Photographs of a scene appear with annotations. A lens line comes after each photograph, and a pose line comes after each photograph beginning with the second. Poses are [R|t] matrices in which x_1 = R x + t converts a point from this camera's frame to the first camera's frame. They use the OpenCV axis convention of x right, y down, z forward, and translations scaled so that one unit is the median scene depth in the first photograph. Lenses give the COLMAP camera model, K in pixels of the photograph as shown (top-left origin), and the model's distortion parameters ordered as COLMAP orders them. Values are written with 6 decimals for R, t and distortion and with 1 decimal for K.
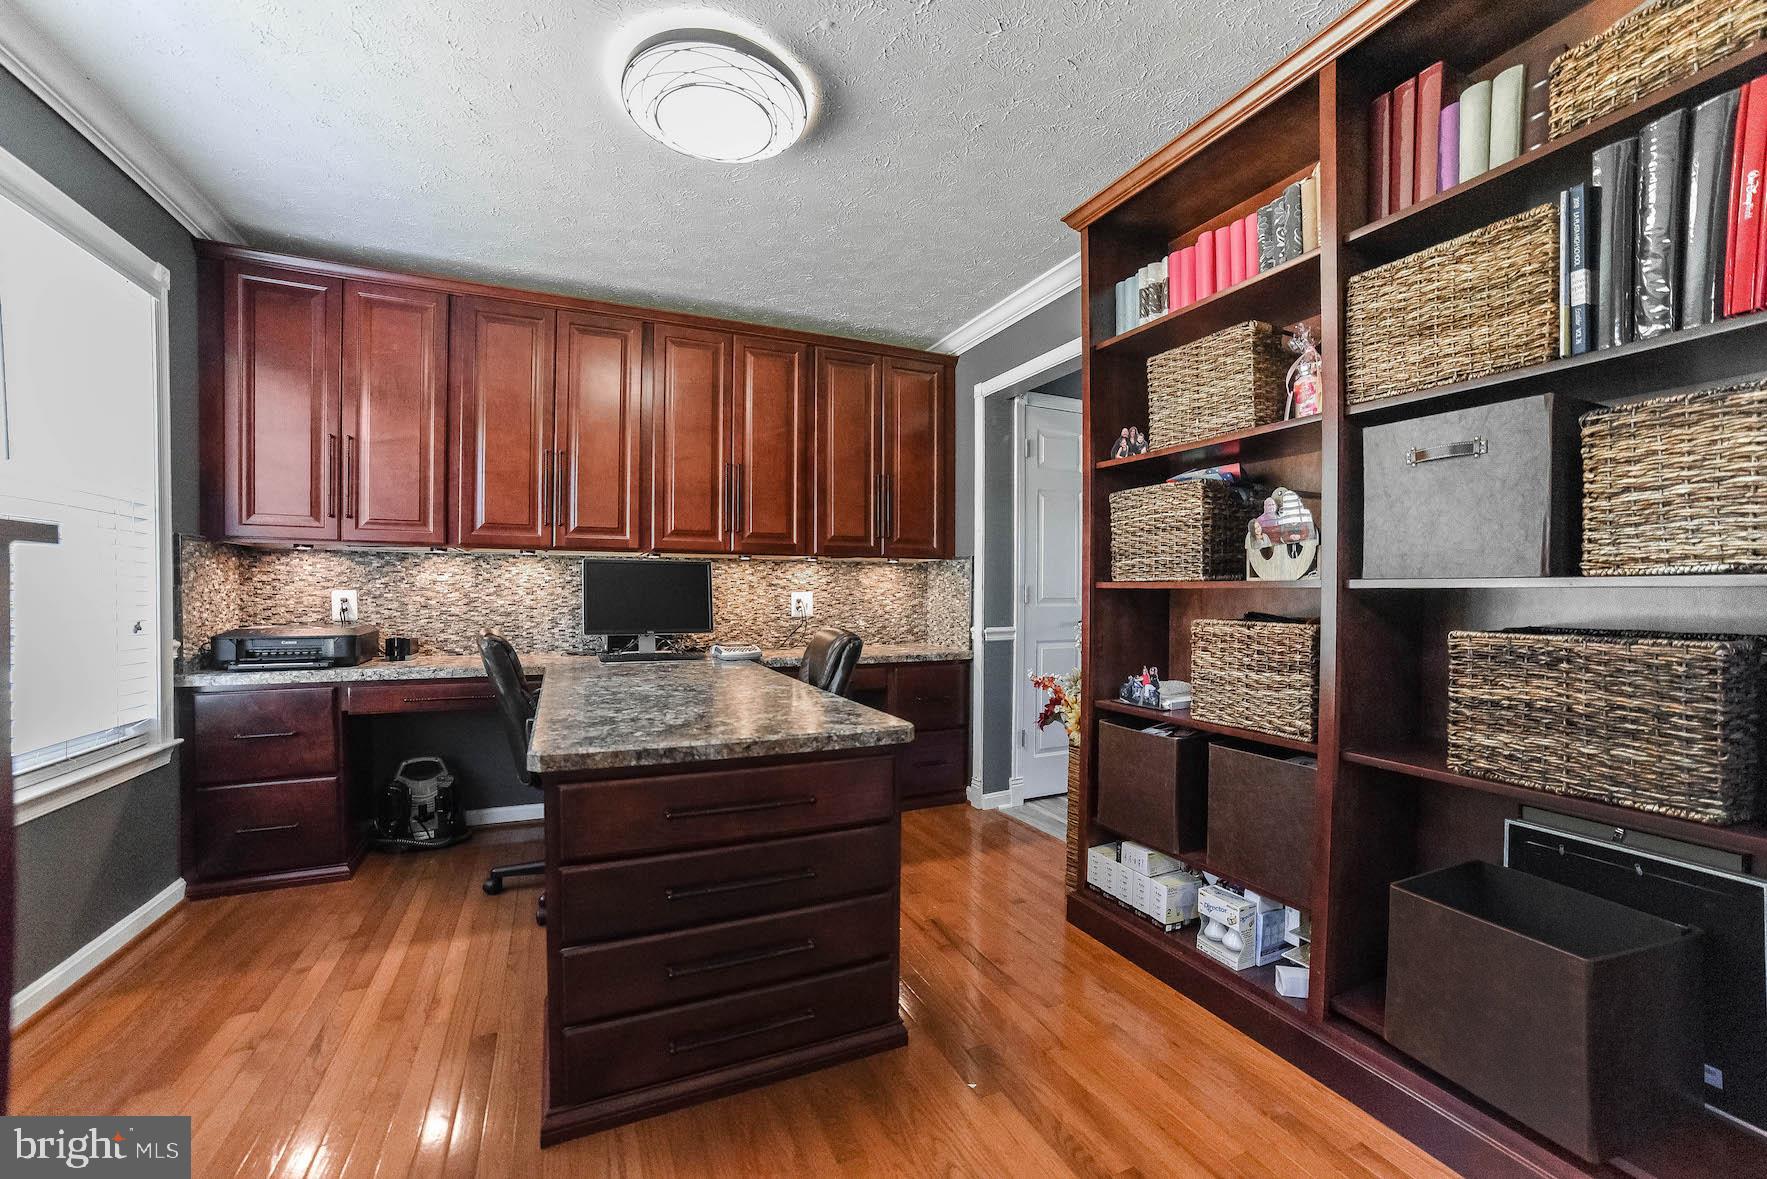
lens RADIAL K [[714.4, 0, 890.1], [0, 714.4, 601.8], [0, 0, 1]] dist [-0.033392, 0.005816]
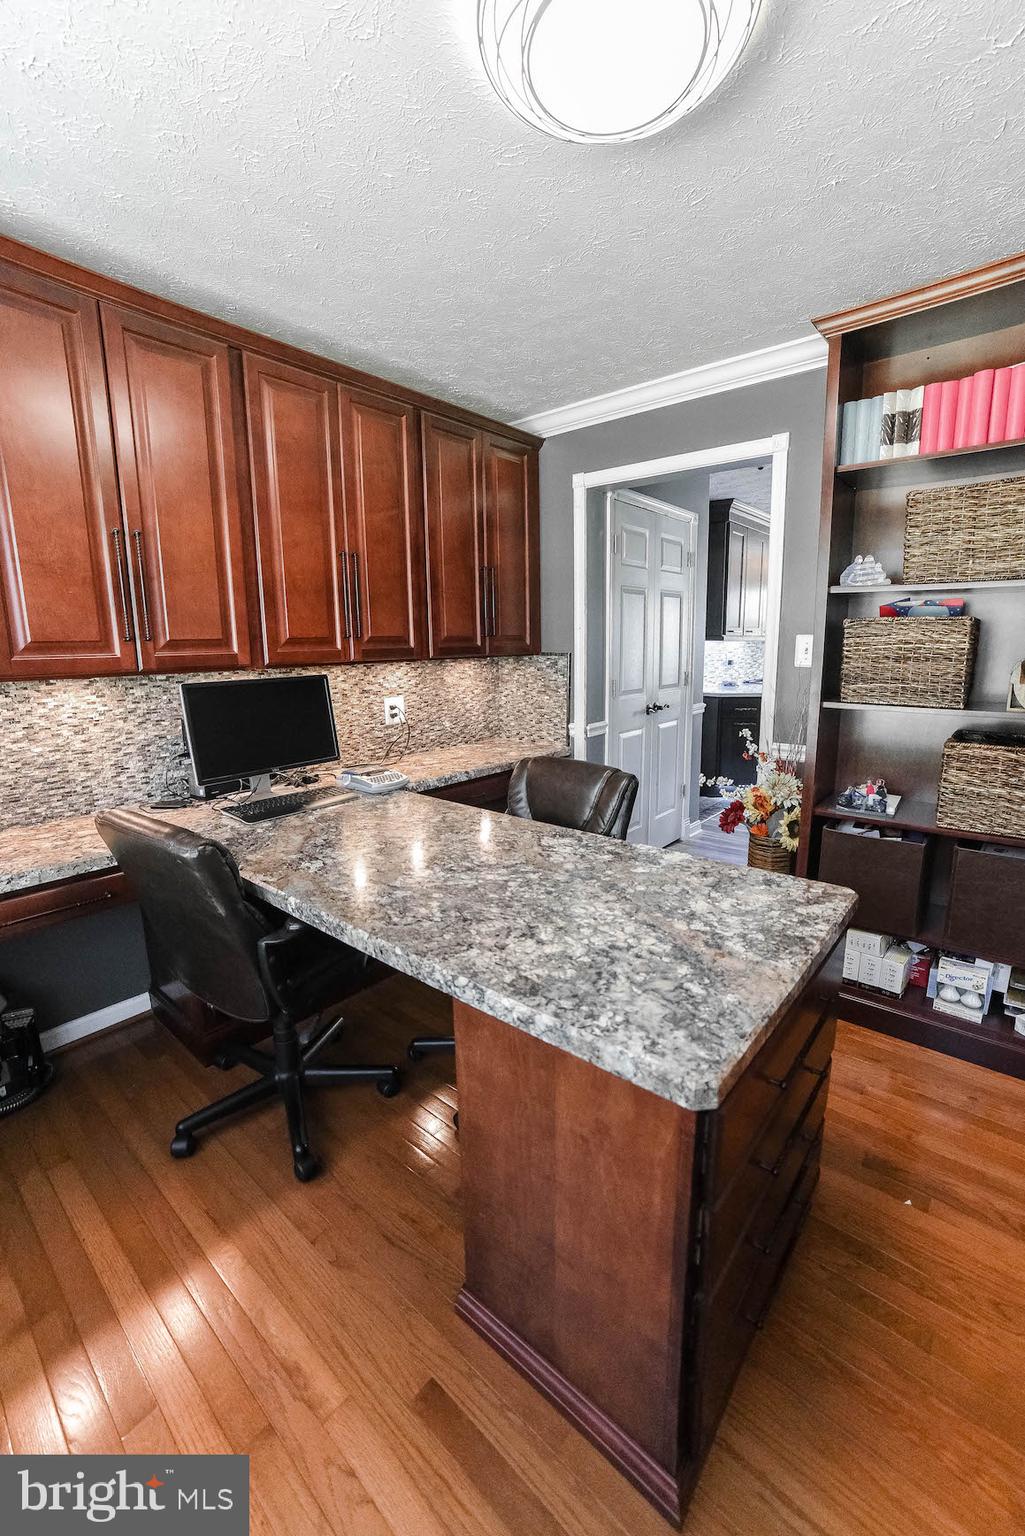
lens RADIAL K [[621.0, 0, 521.5], [0, 621.0, 757.6], [0, 0, 1]] dist [-0.033392, 0.005816]
pose [[0.901021, -0.096303, 0.422951, -0.362274], [0.022033, 0.983946, 0.177100, -0.083822], [-0.433216, -0.150252, 0.888678, 0.253806]]
